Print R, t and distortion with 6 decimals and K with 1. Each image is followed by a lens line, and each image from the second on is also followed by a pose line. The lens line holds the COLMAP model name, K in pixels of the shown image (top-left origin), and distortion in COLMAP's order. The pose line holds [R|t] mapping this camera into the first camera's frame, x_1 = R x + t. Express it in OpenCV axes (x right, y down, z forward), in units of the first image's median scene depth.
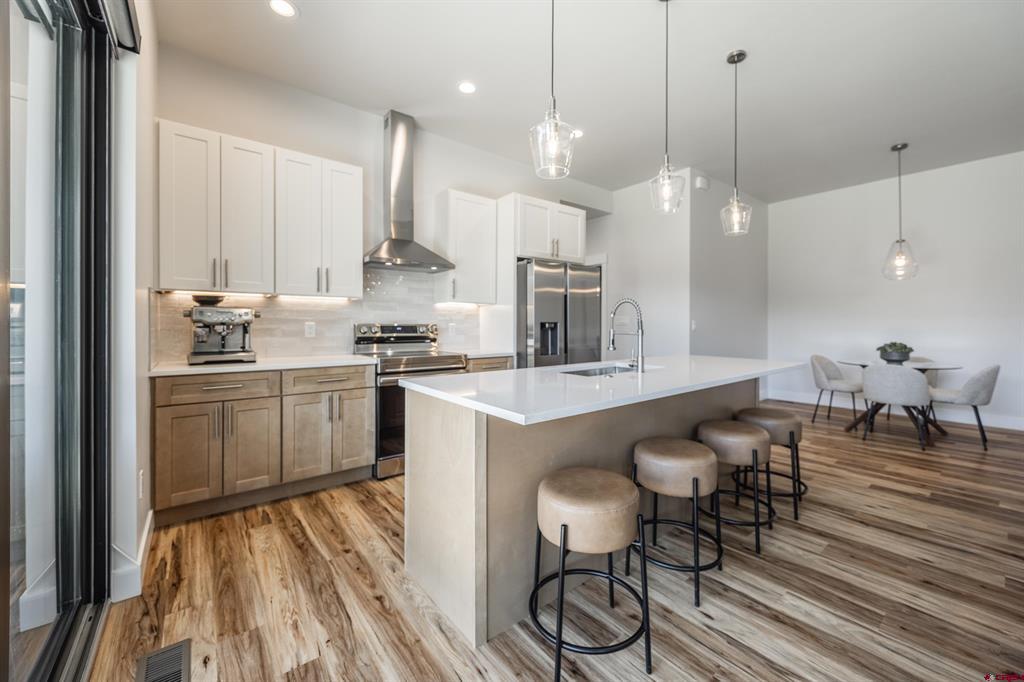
lens RADIAL K [[395.0, 0, 527.6], [0, 395.0, 322.7], [0, 0, 1]] dist [-0.002209, 0.000119]
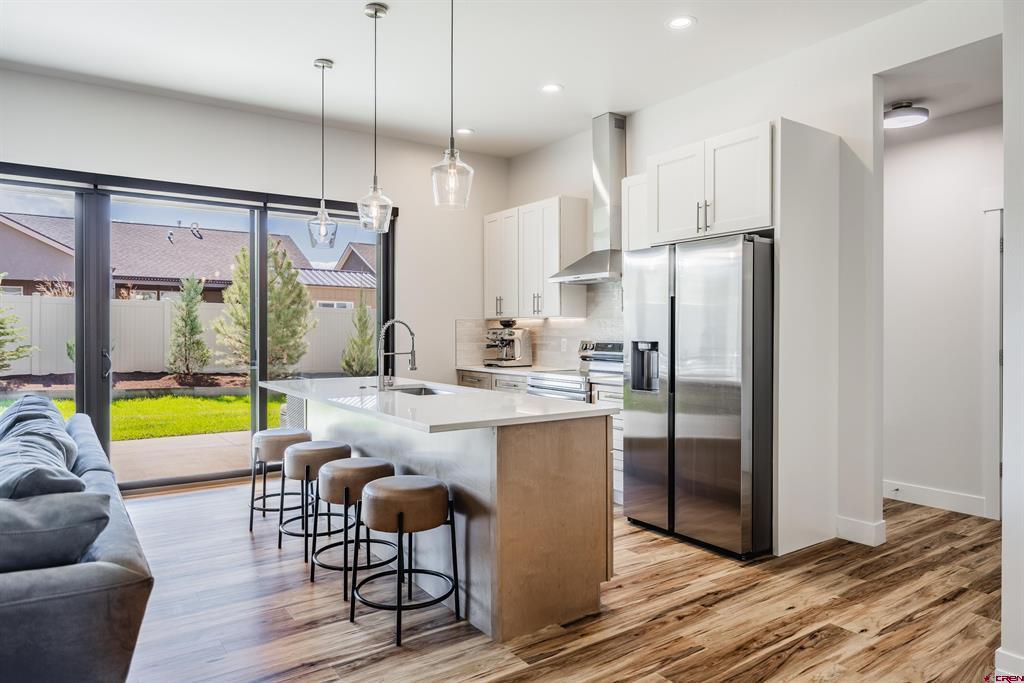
lens RADIAL K [[642.8, 0, 520.8], [0, 642.8, 331.5], [0, 0, 1]] dist [-0.008504, -0.002602]
pose [[-0.065982, -0.005057, -0.997808, 1.478972], [-0.003943, 0.999981, -0.004808, -0.014722], [0.997813, 0.003617, -0.066001, 1.120720]]
